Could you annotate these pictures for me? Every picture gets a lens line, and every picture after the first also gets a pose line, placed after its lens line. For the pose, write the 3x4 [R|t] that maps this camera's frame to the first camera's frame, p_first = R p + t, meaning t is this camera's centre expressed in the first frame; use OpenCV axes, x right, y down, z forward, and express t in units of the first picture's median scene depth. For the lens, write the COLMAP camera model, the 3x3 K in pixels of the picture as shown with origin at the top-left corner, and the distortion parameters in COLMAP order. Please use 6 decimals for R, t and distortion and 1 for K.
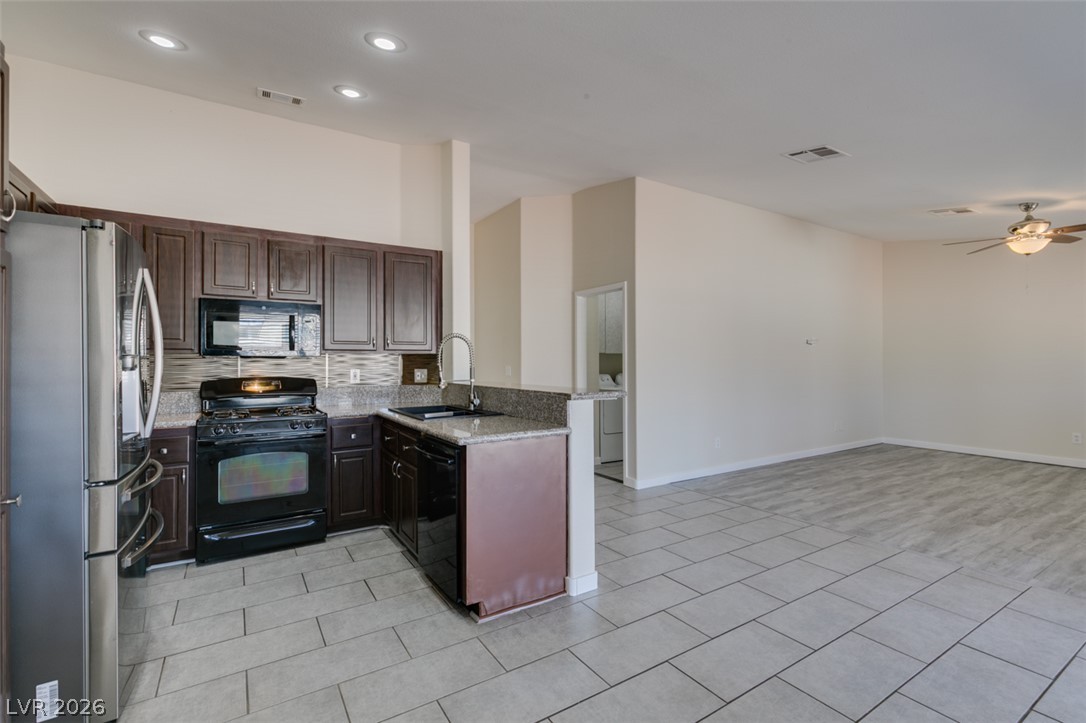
lens RADIAL K [[486.0, 0, 542.7], [0, 486.0, 359.1], [0, 0, 1]] dist [0.003852, -0.000237]
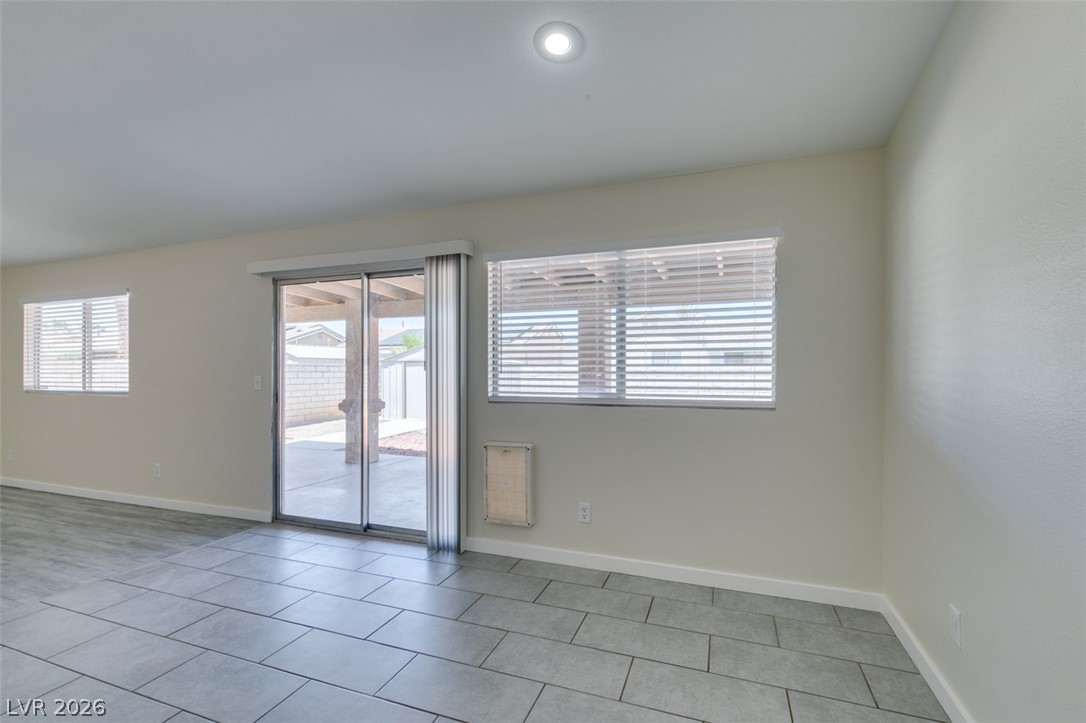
lens RADIAL K [[486.7, 0, 542.5], [0, 486.7, 369.6], [0, 0, 1]] dist [0.002386, -0.000403]
pose [[-0.606820, 0.005296, 0.794821, -0.281491], [0.001462, 0.999984, -0.005547, 0.005562], [-0.794838, -0.002204, -0.606818, 0.575223]]
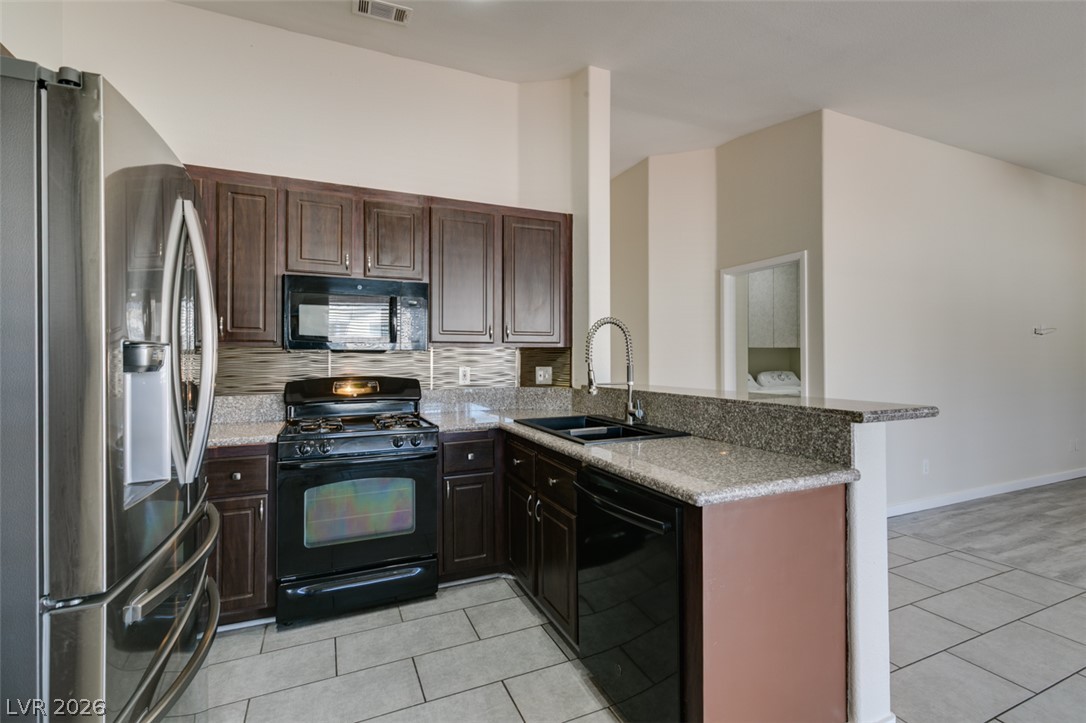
lens RADIAL K [[488.0, 0, 542.1], [0, 488.0, 353.9], [0, 0, 1]] dist [0.005173, -0.000685]
pose [[0.989633, -0.000918, -0.143616, -0.162711], [0.000374, 0.999993, -0.003819, 0.002831], [0.143619, 0.003726, 0.989626, 0.255755]]
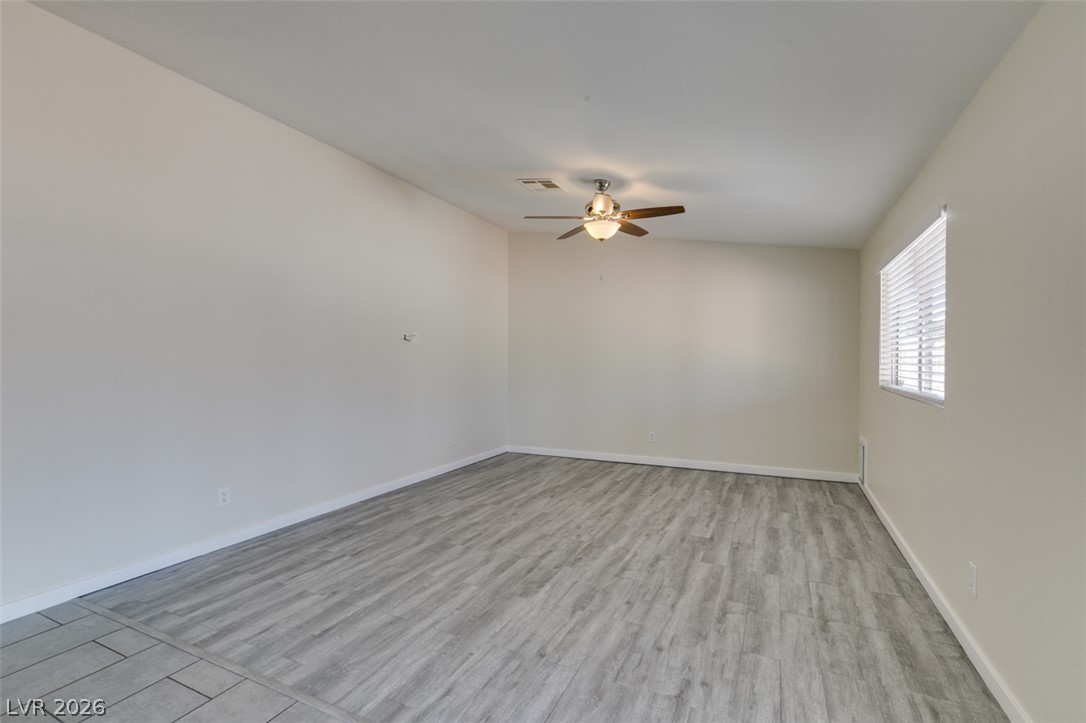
lens RADIAL K [[485.1, 0, 543.9], [0, 485.1, 364.0], [0, 0, 1]] dist [0.004521, -0.001379]
pose [[0.847250, -0.003774, 0.531180, 0.549949], [-0.001561, 0.999953, 0.009594, -0.001839], [-0.531191, -0.008957, 0.847205, 0.392911]]
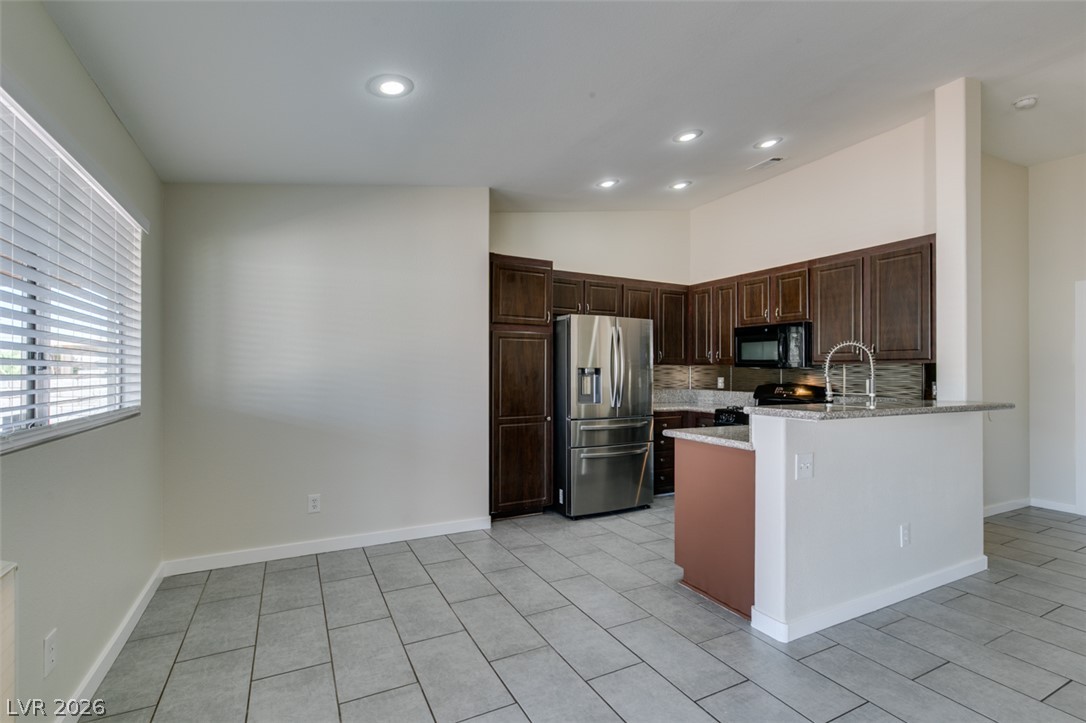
lens RADIAL K [[490.2, 0, 542.3], [0, 490.2, 365.6], [0, 0, 1]] dist [0.002079, -0.000476]
pose [[-0.083566, -0.008663, -0.996465, 0.719267], [0.000744, 0.999961, -0.008756, 0.000136], [0.996502, -0.001473, -0.083556, 0.476456]]
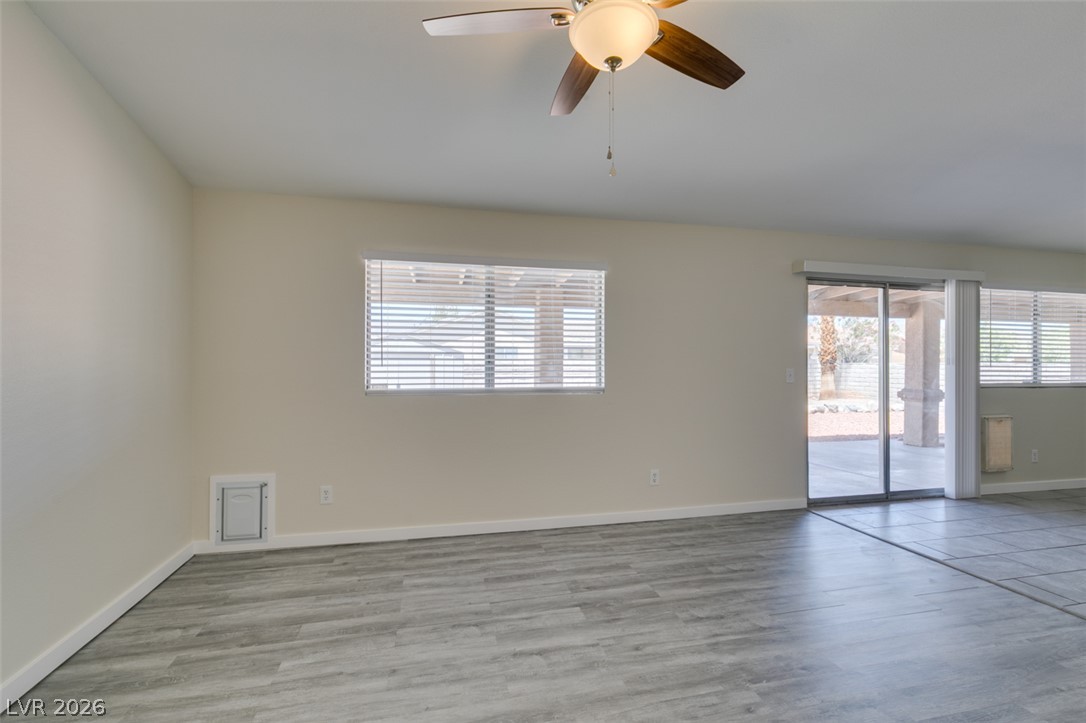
lens RADIAL K [[484.6, 0, 541.6], [0, 484.6, 363.7], [0, 0, 1]] dist [0.004365, -0.001229]
pose [[-0.944640, 0.000395, 0.328108, 1.142127], [-0.001899, 0.999976, -0.006669, 0.008906], [-0.328103, -0.006923, -0.944617, 1.666324]]
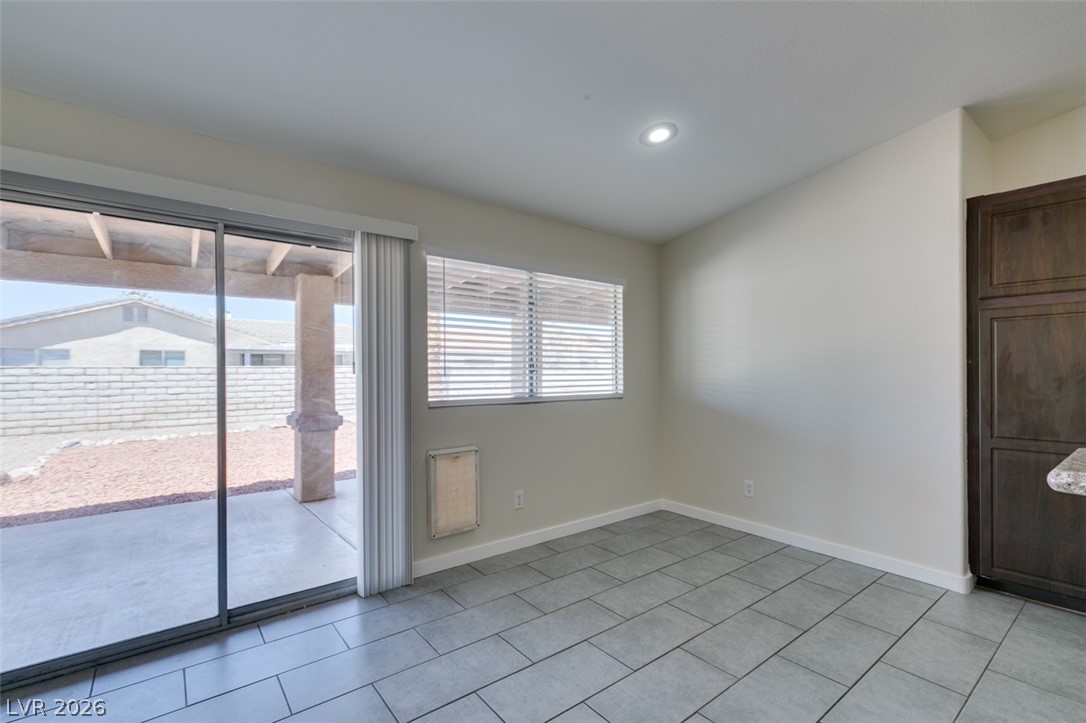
lens RADIAL K [[484.6, 0, 541.7], [0, 484.6, 370.1], [0, 0, 1]] dist [0.001381, -0.000709]
pose [[-0.994691, 0.007219, -0.102654, 0.380718], [0.007870, 0.999951, -0.005938, 0.002619], [0.102606, -0.006714, -0.994699, 0.940124]]
